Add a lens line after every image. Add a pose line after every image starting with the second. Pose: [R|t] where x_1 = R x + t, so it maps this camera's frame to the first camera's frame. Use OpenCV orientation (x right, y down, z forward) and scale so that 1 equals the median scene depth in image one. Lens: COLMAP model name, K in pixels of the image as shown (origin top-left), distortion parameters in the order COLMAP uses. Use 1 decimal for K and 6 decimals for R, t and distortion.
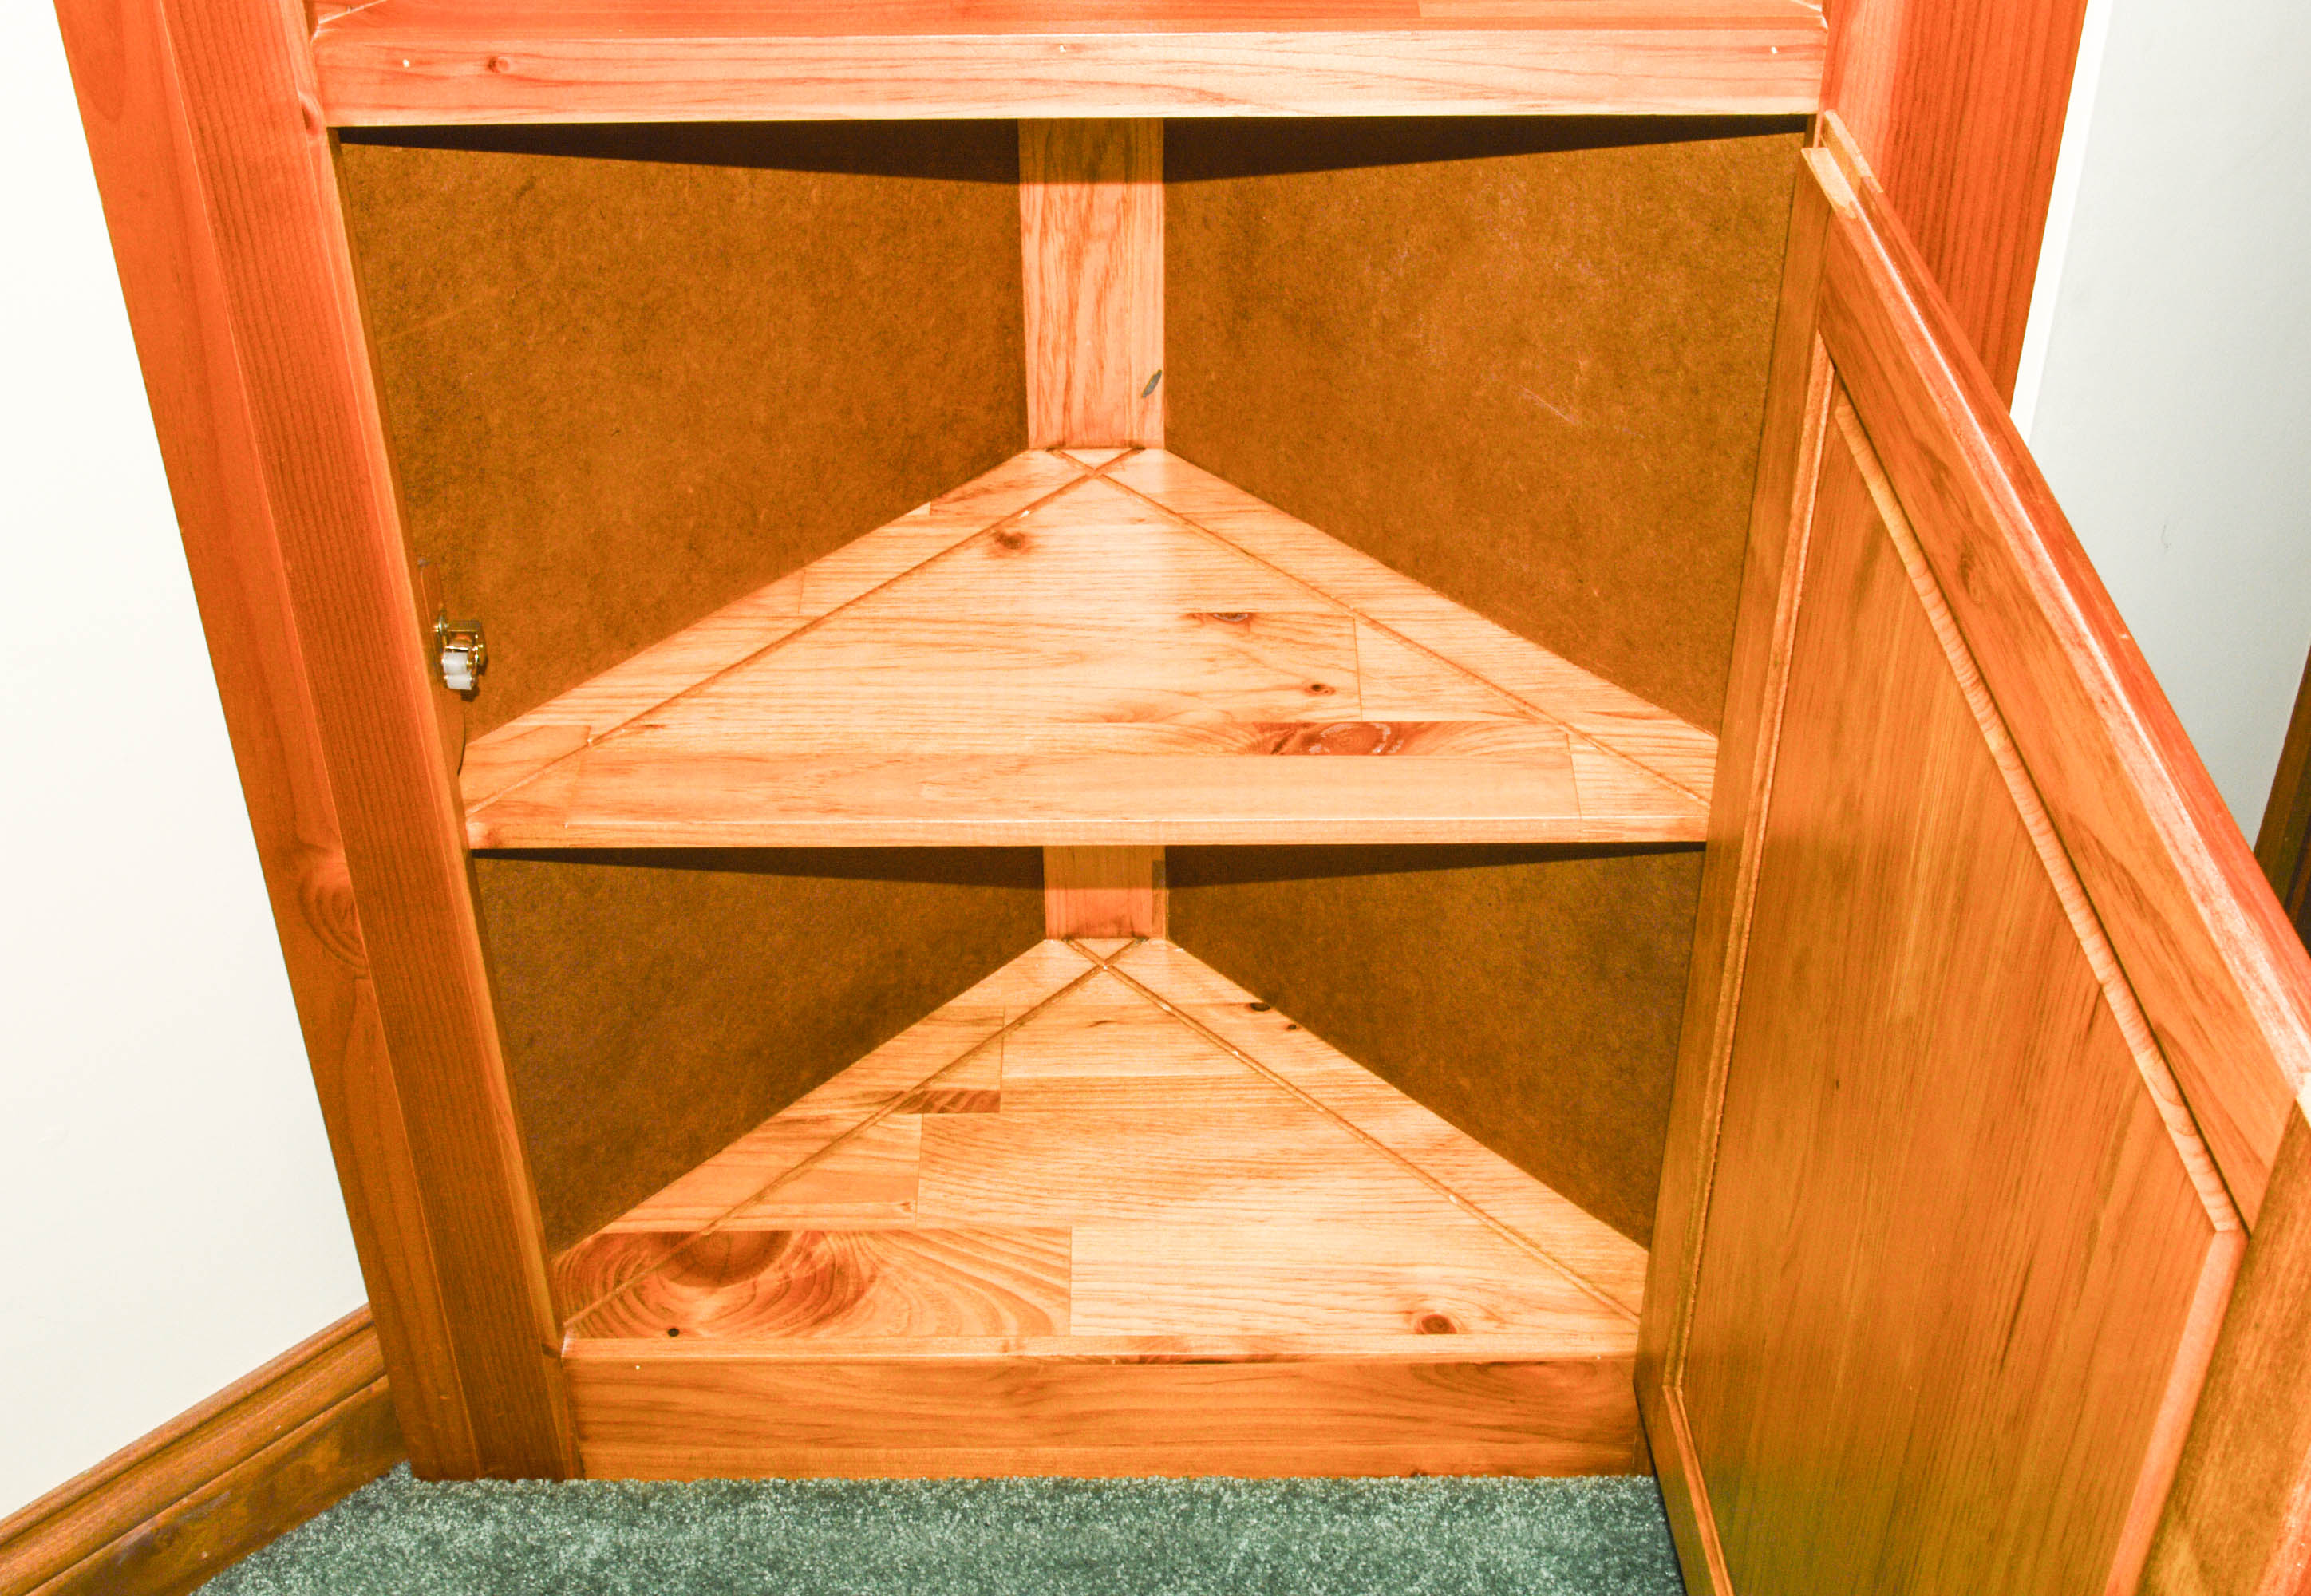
lens RADIAL K [[3162.3, 0, 1109.8], [0, 3162.3, 865.1], [0, 0, 1]] dist [-0.038101, 0.000000]
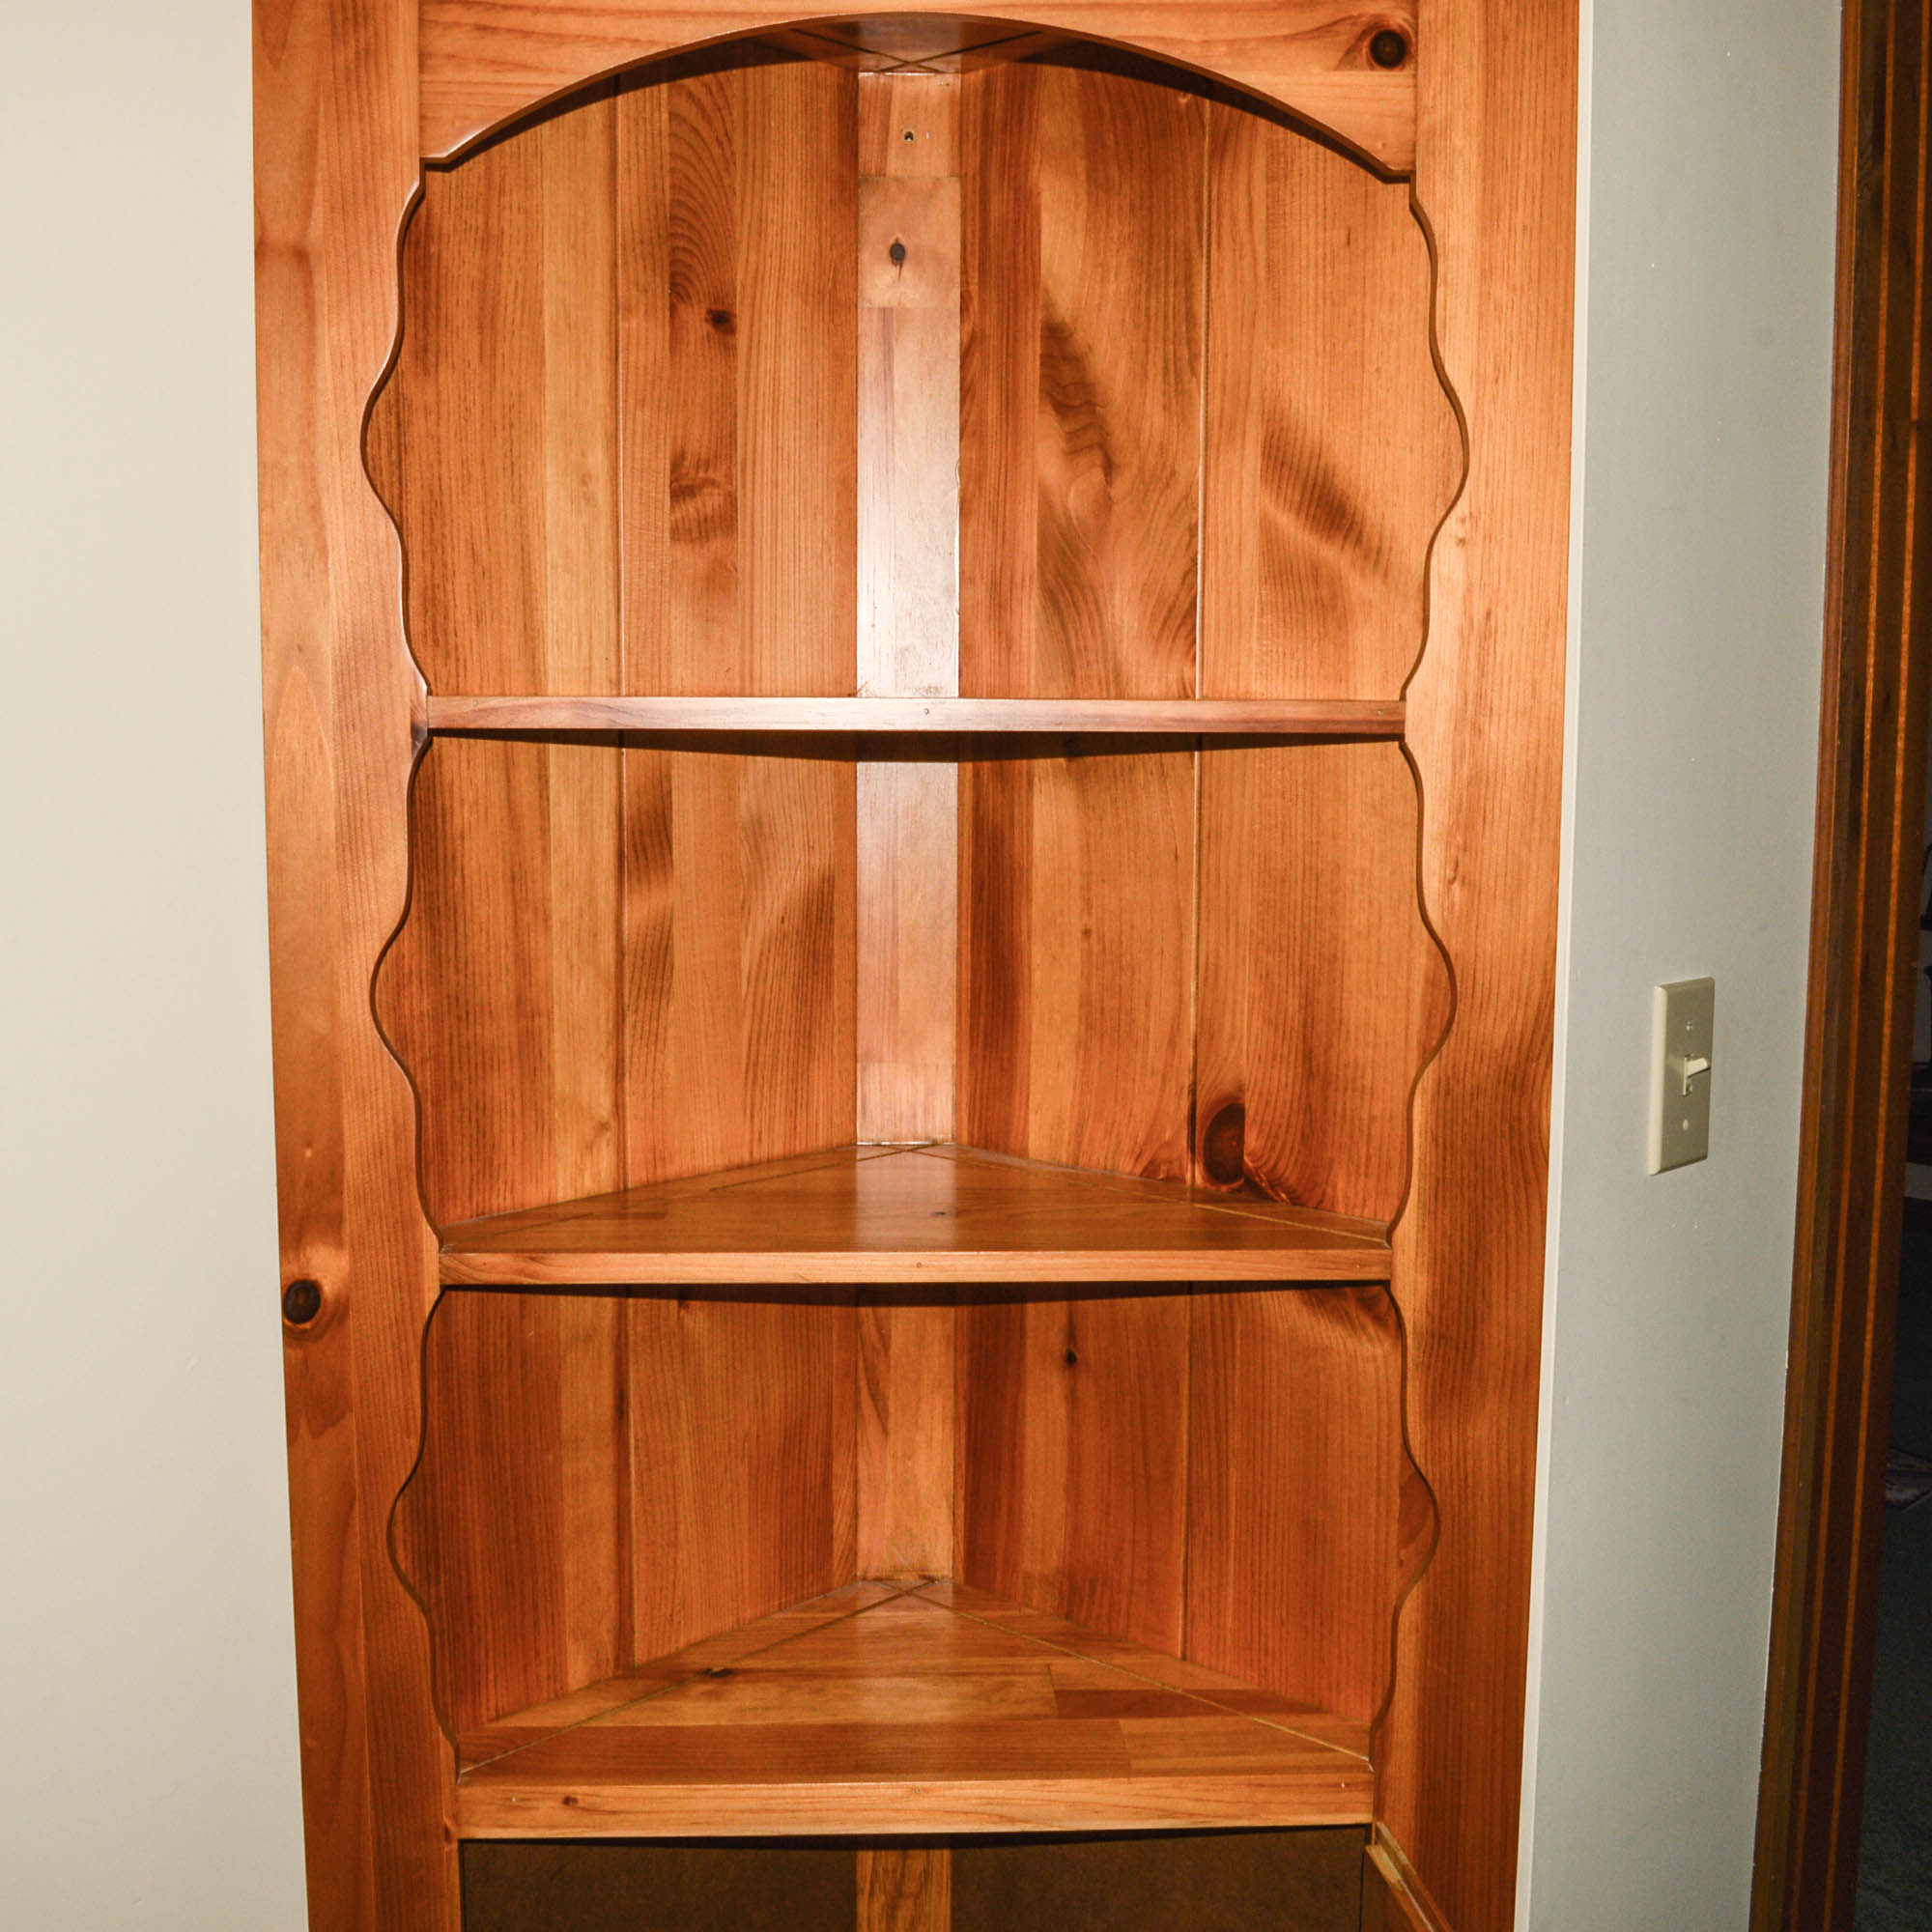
lens RADIAL K [[2434.1, 0, 963.5], [0, 2434.1, 968.0], [0, 0, 1]] dist [-0.072153, 0.000000]
pose [[0.997829, 0.013065, 0.064551, -0.077440], [0.022494, 0.853573, -0.520487, 0.031592], [-0.061899, 0.520809, 0.851426, -0.299227]]
